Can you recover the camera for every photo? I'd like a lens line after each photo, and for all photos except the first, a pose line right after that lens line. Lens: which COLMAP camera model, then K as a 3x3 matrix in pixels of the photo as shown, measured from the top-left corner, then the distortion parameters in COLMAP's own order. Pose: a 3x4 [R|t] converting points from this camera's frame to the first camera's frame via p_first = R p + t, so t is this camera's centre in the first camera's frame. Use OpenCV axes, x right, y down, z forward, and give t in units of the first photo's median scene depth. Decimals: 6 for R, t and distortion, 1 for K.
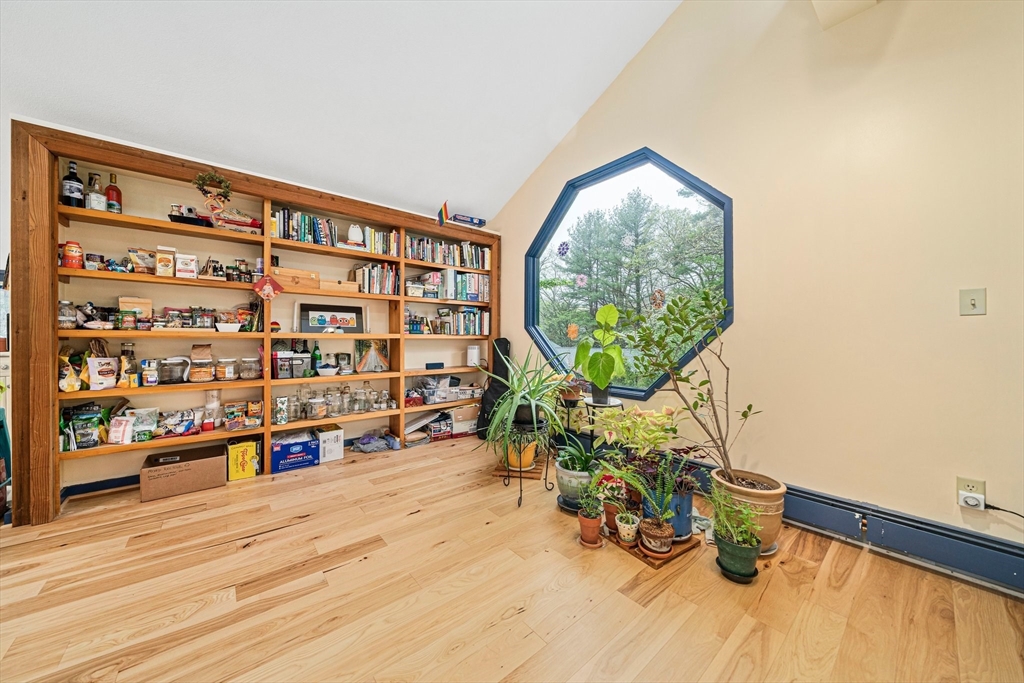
lens RADIAL K [[356.5, 0, 506.6], [0, 356.5, 340.7], [0, 0, 1]] dist [-0.007043, -0.000180]
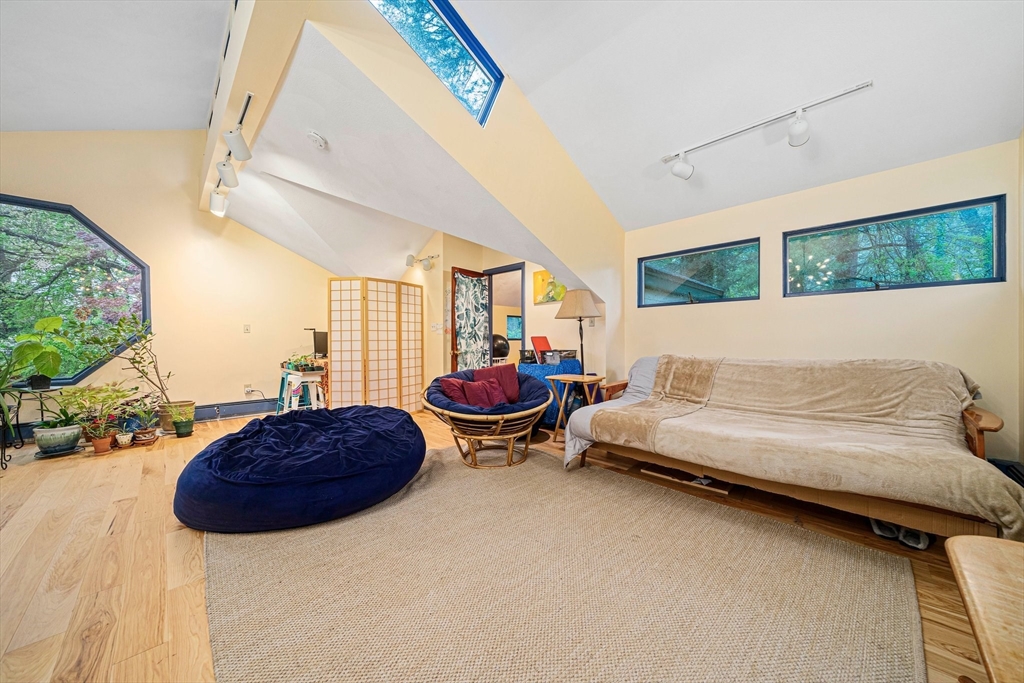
lens RADIAL K [[356.5, 0, 514.2], [0, 356.5, 340.0], [0, 0, 1]] dist [-0.007043, -0.000180]
pose [[-0.089736, -0.002674, 0.995962, -1.171451], [0.009465, 0.999949, 0.003538, 0.001461], [-0.995921, 0.009744, -0.089706, -0.629284]]
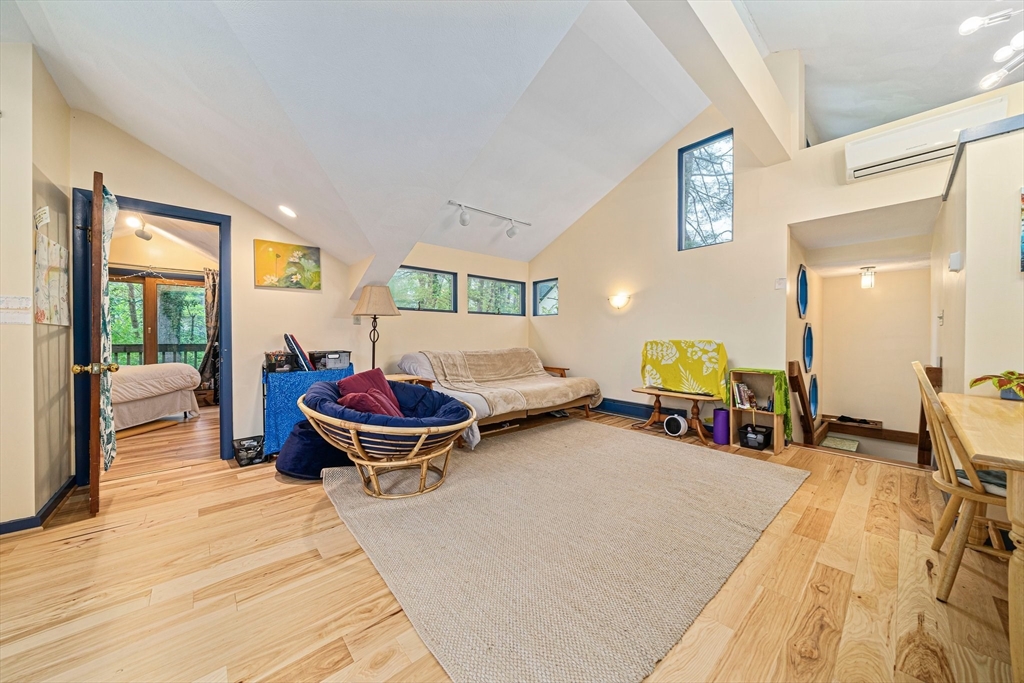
lens RADIAL K [[356.5, 0, 512.1], [0, 356.5, 337.6], [0, 0, 1]] dist [-0.007043, -0.000180]
pose [[-0.999231, -0.002383, -0.039133, -0.273247], [-0.002564, 0.999986, 0.004572, -0.003208], [0.039122, 0.004669, -0.999224, 0.309050]]
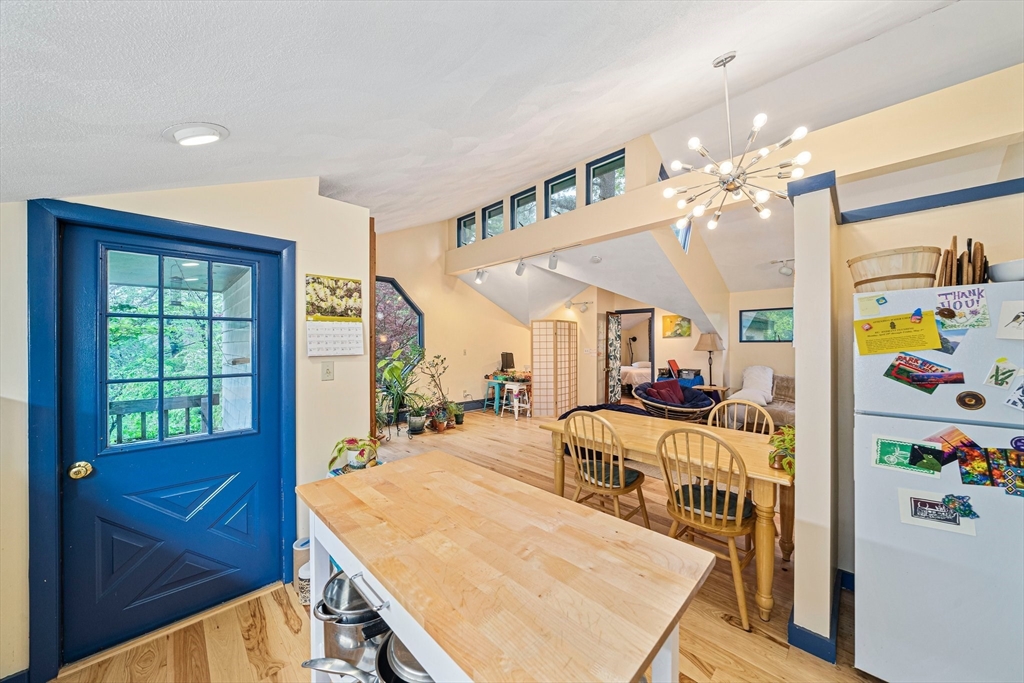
lens RADIAL K [[356.5, 0, 513.9], [0, 356.5, 345.7], [0, 0, 1]] dist [-0.007043, -0.000180]
pose [[-0.105002, -0.008537, 0.994435, -1.922195], [0.006220, 0.999938, 0.009241, -0.133475], [-0.994453, 0.007156, -0.104943, 0.458553]]
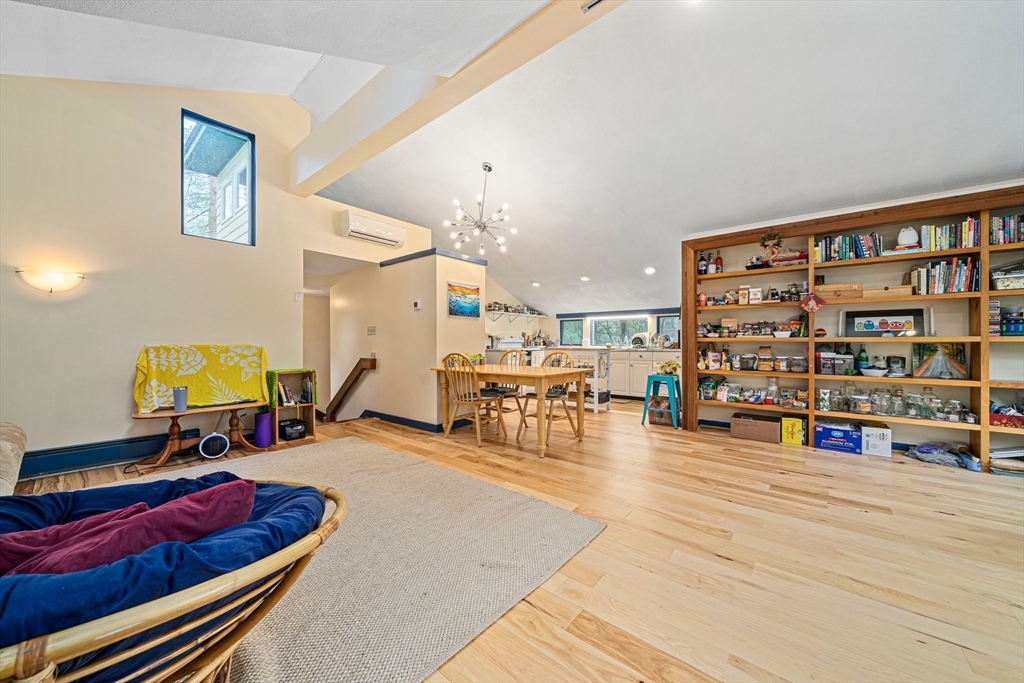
lens RADIAL K [[356.5, 0, 510.9], [0, 356.5, 340.9], [0, 0, 1]] dist [-0.007043, -0.000180]
pose [[0.191185, -0.005450, -0.981539, 0.387350], [-0.004078, 0.999972, -0.006346, 0.001762], [0.981546, 0.005216, 0.191157, -0.324439]]
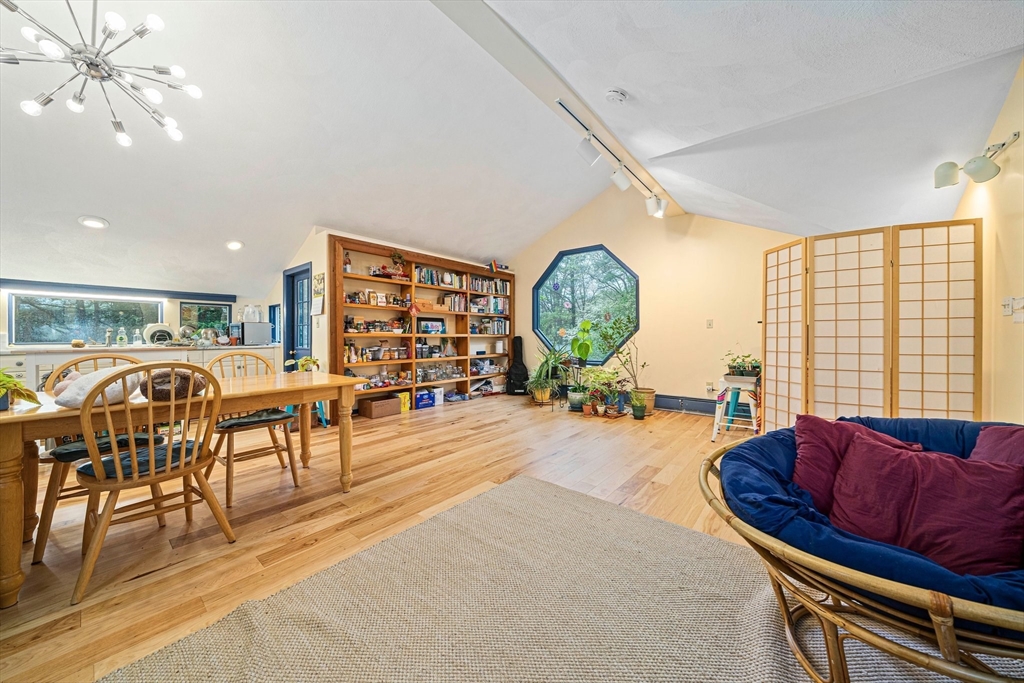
lens RADIAL K [[356.5, 0, 514.3], [0, 356.5, 340.6], [0, 0, 1]] dist [-0.007043, -0.000180]
pose [[0.980293, -0.006058, 0.197458, -0.526118], [0.004878, 0.999967, 0.006463, 0.003508], [-0.197491, -0.005373, 0.980290, -0.942521]]
